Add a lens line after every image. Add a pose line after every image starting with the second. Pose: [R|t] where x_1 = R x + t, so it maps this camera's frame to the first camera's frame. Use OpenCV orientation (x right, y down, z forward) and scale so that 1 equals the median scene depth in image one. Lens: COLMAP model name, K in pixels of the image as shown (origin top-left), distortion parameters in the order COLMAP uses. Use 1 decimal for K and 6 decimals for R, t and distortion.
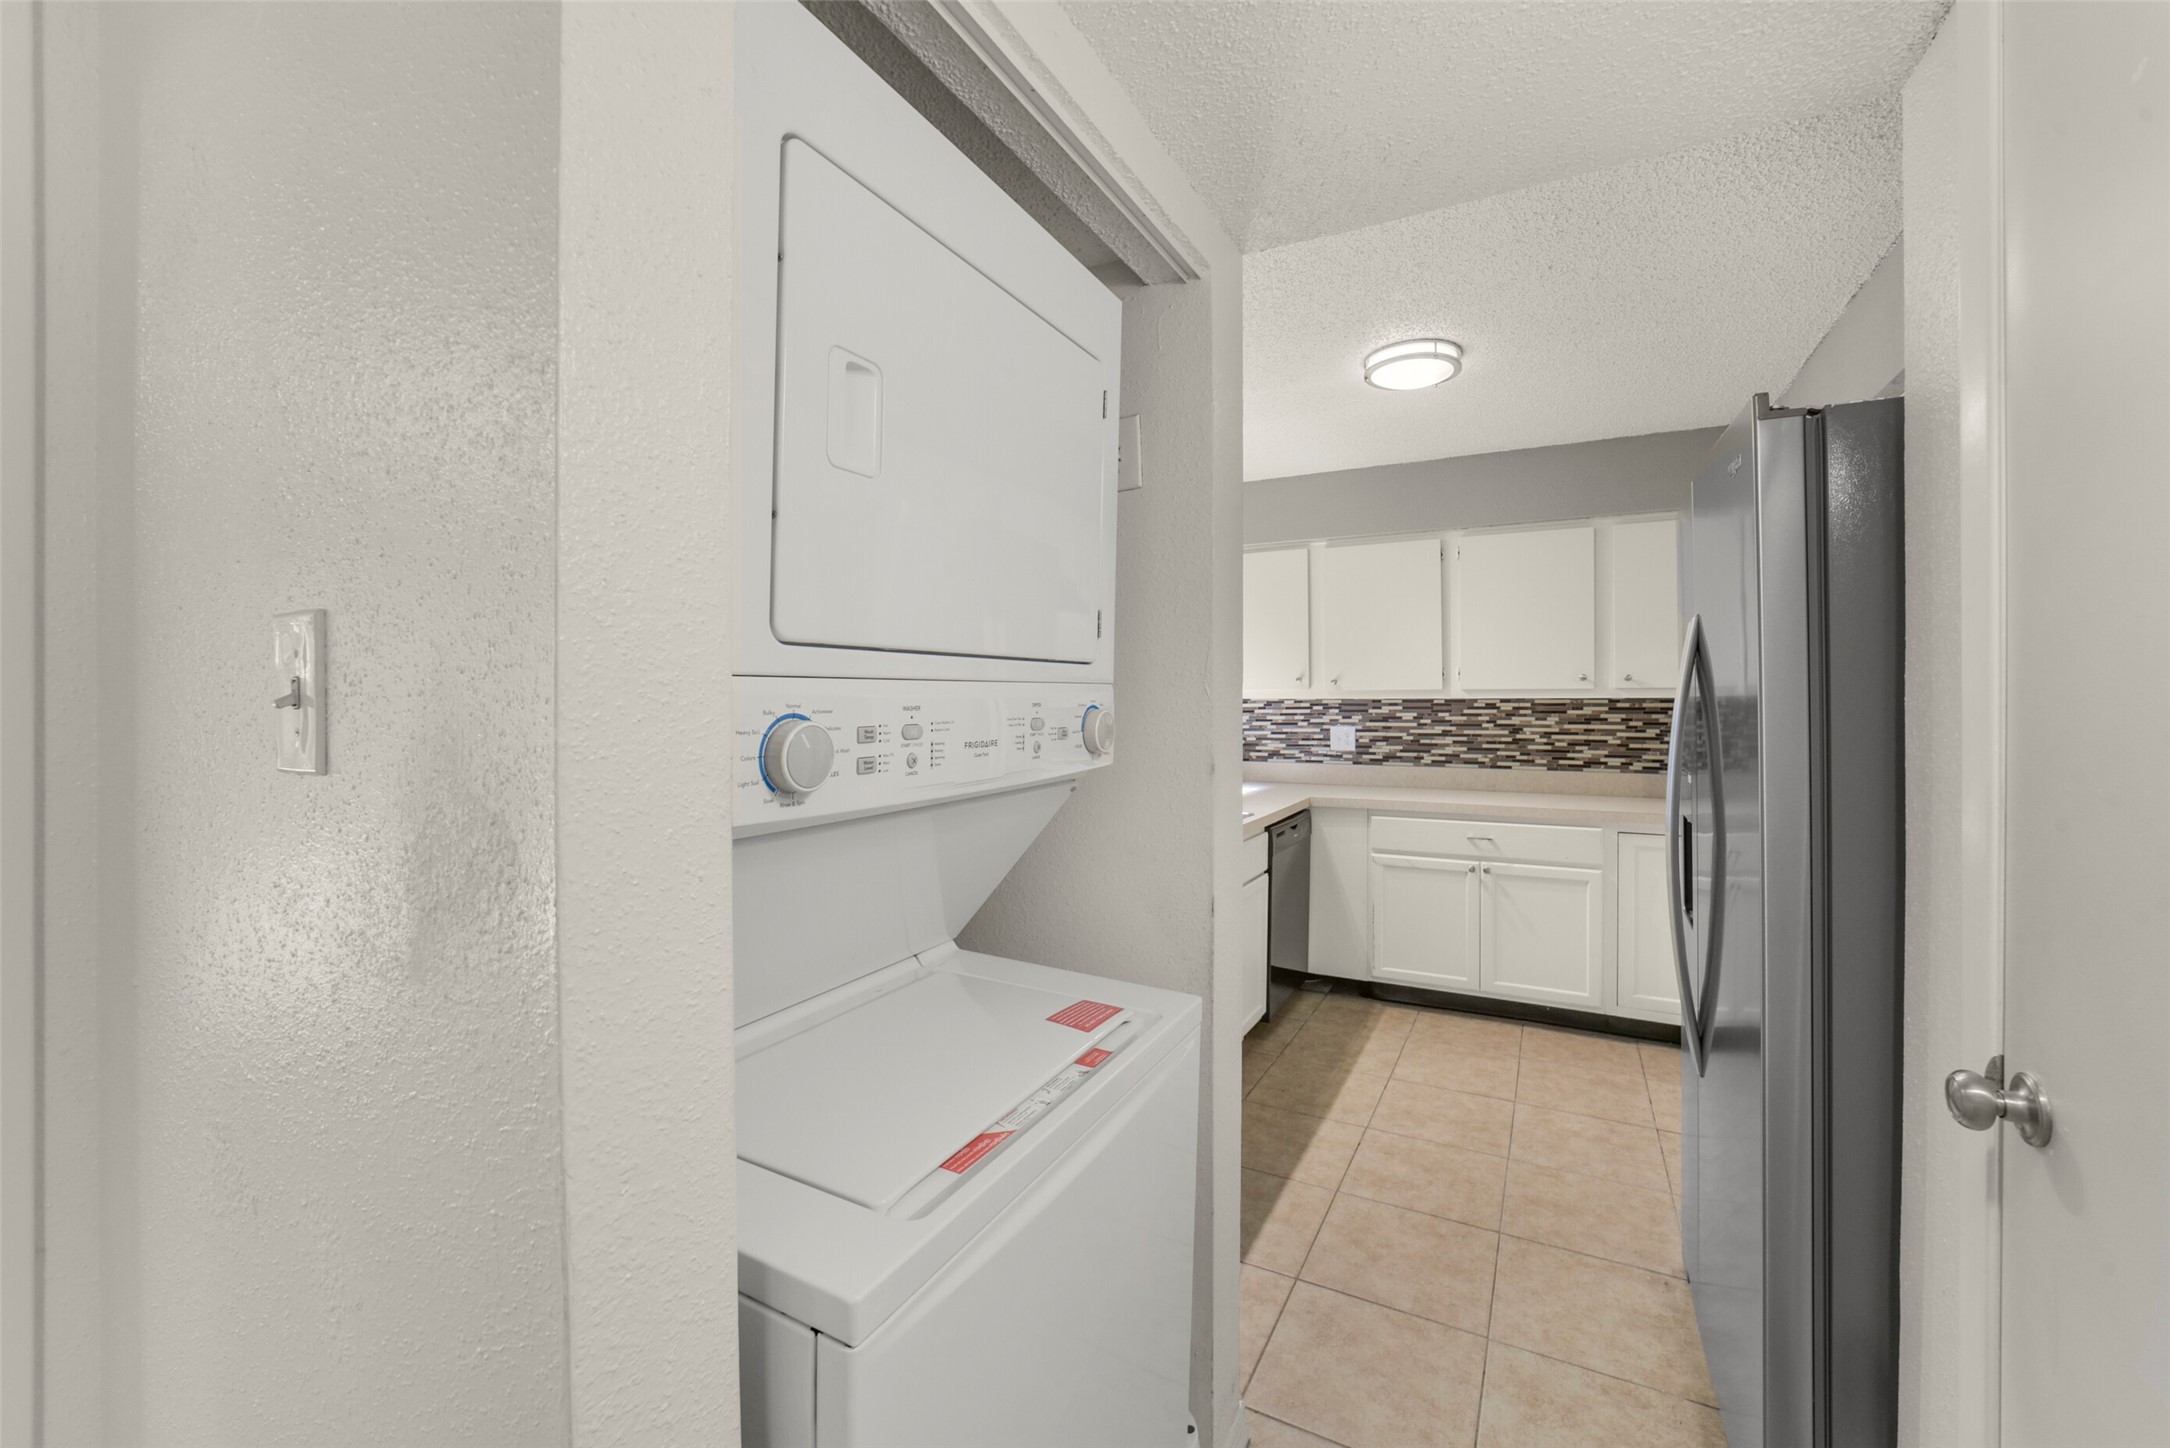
lens RADIAL K [[856.6, 0, 1100.4], [0, 856.6, 708.3], [0, 0, 1]] dist [-0.032010, 0.008324]
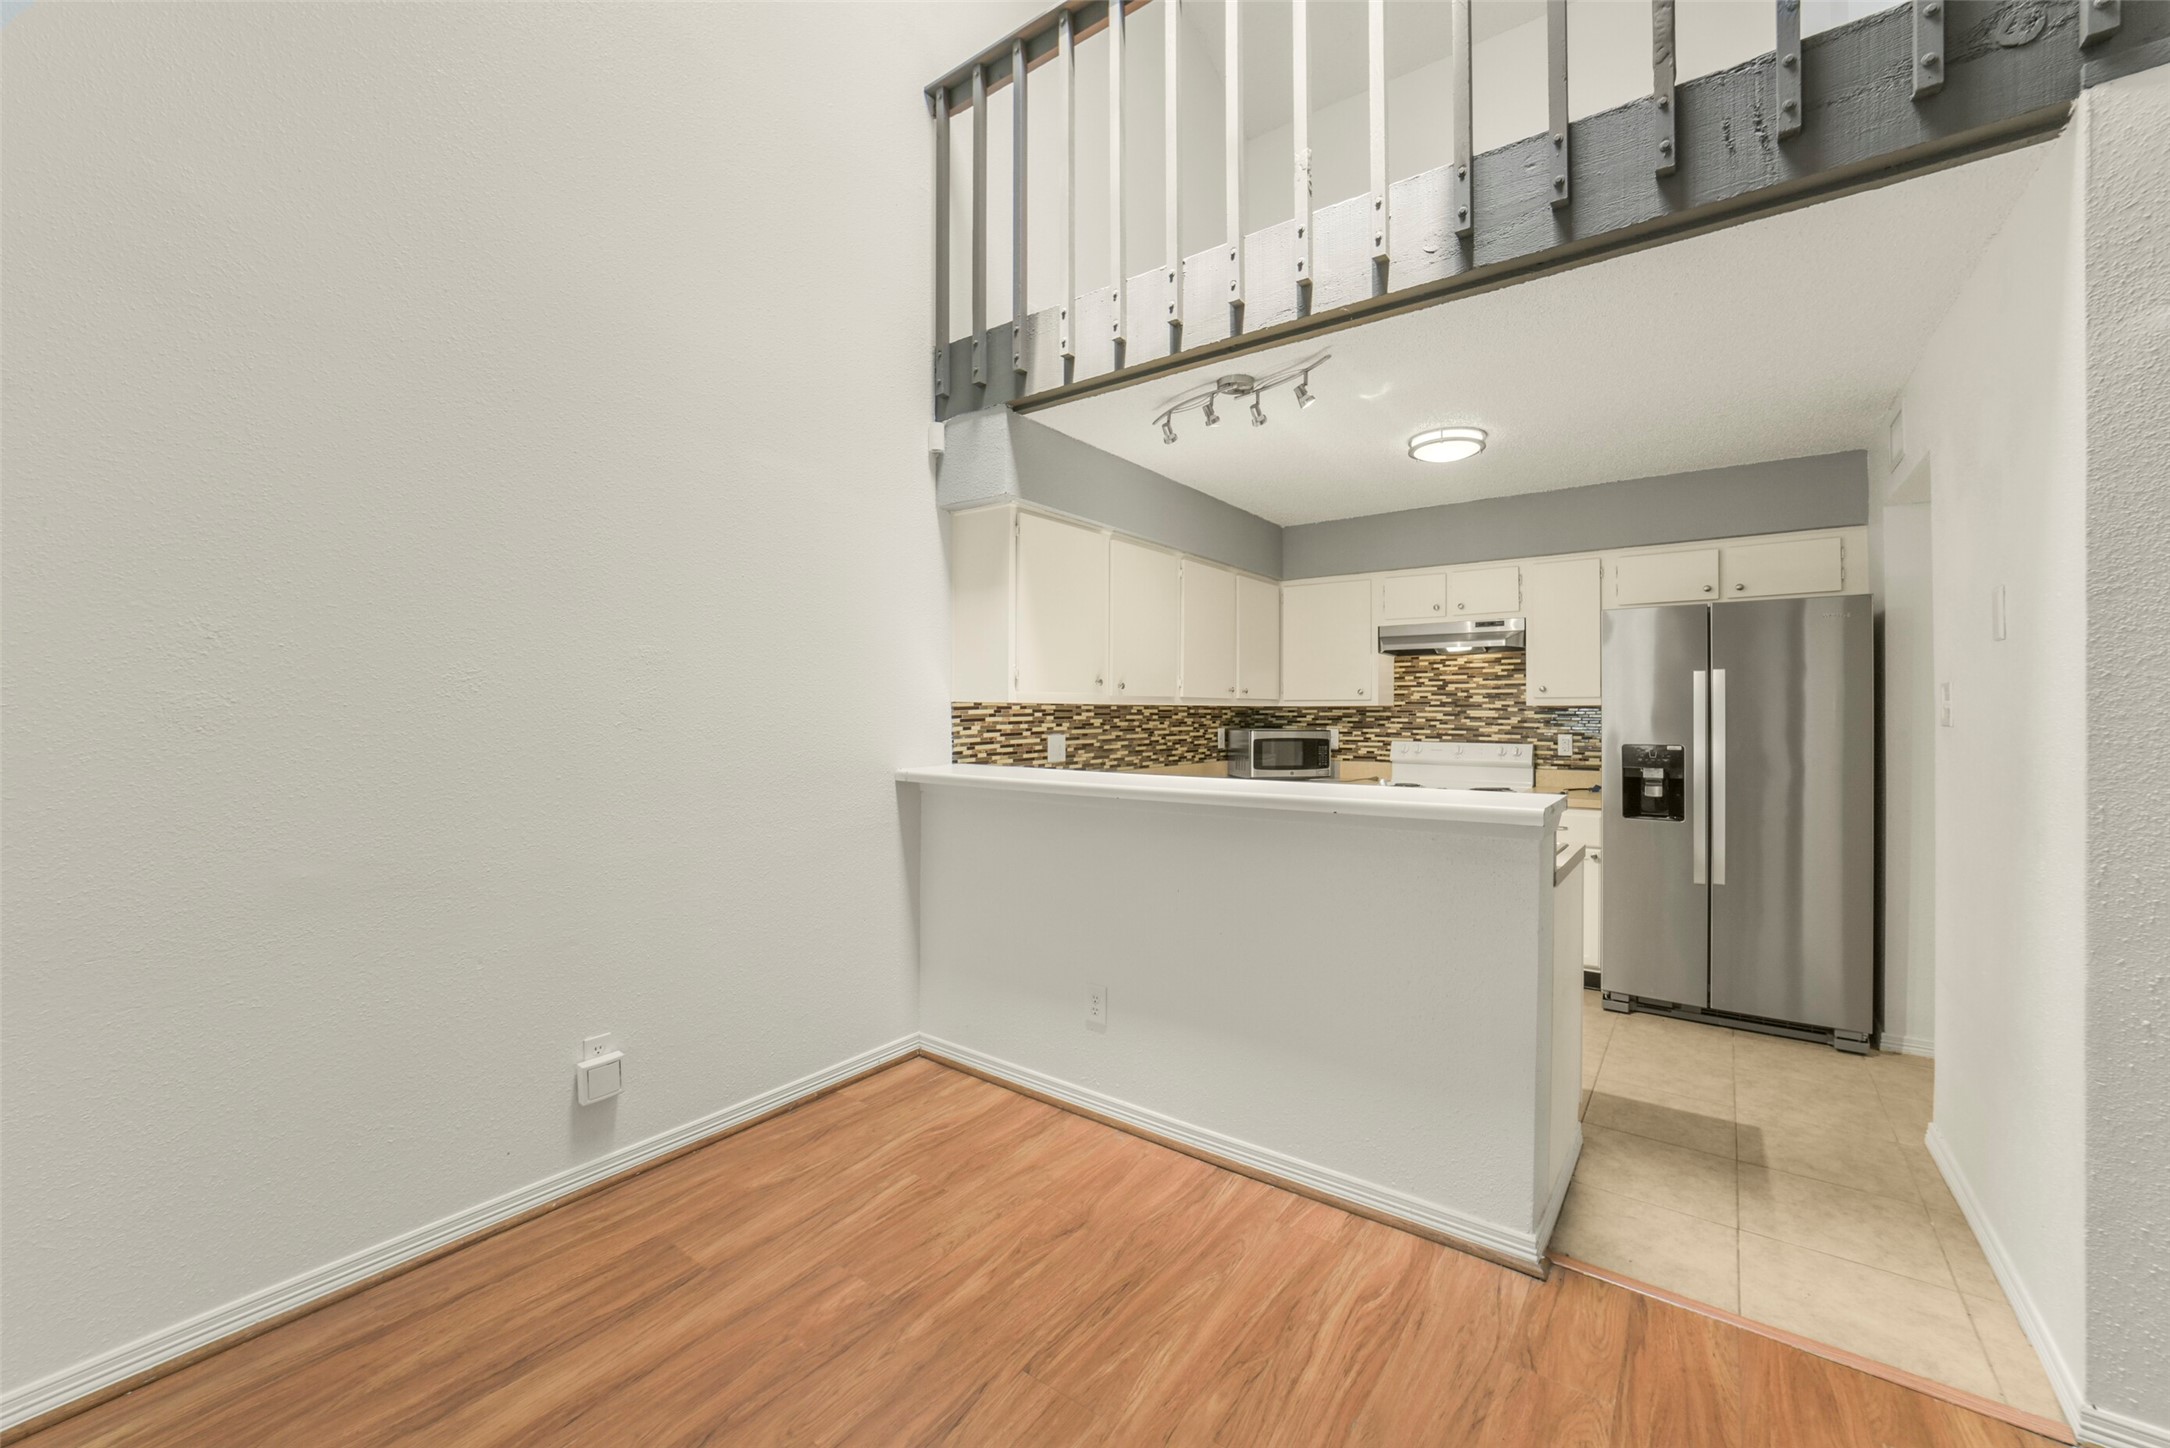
lens RADIAL K [[845.2, 0, 1091.0], [0, 845.2, 711.6], [0, 0, 1]] dist [-0.035067, 0.009173]
pose [[0.154252, -0.000163, 0.988032, -0.643365], [0.003608, 0.999993, -0.000399, -0.003315], [-0.988025, 0.003626, 0.154251, 0.903829]]
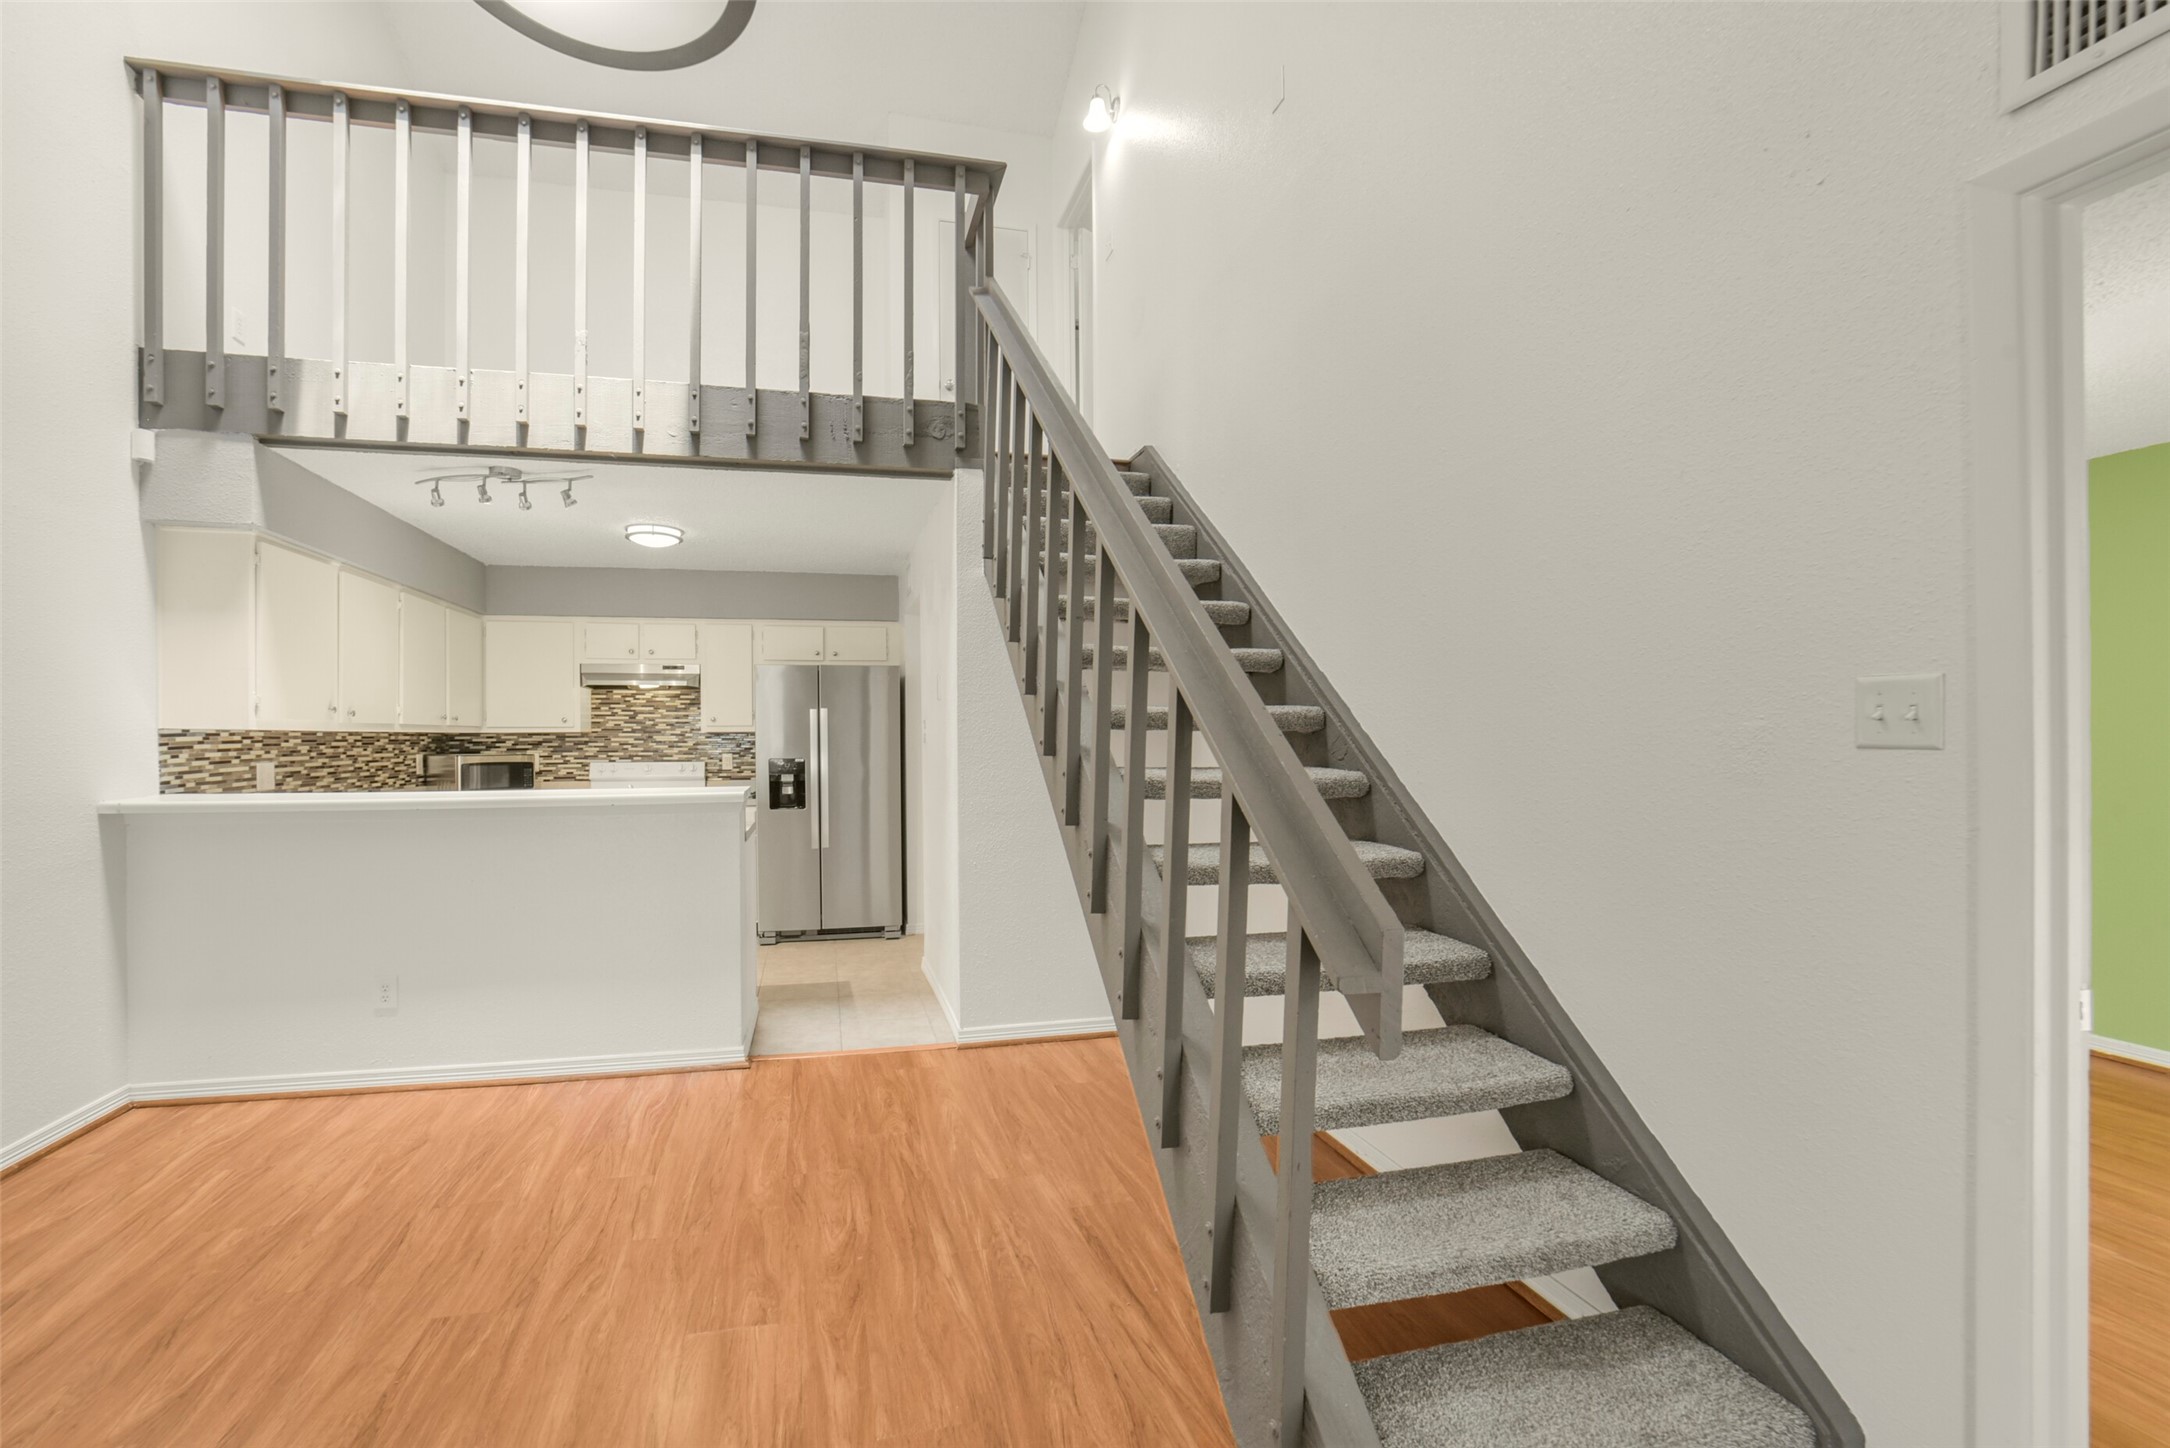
lens RADIAL K [[888.1, 0, 1000.6], [0, 888.1, 745.4], [0, 0, 1]] dist [-0.041387, 0.010490]
pose [[-0.640250, -0.004879, 0.768151, -0.955764], [0.008258, 0.999878, 0.013235, -0.002146], [-0.768122, 0.014817, -0.640132, 1.081114]]
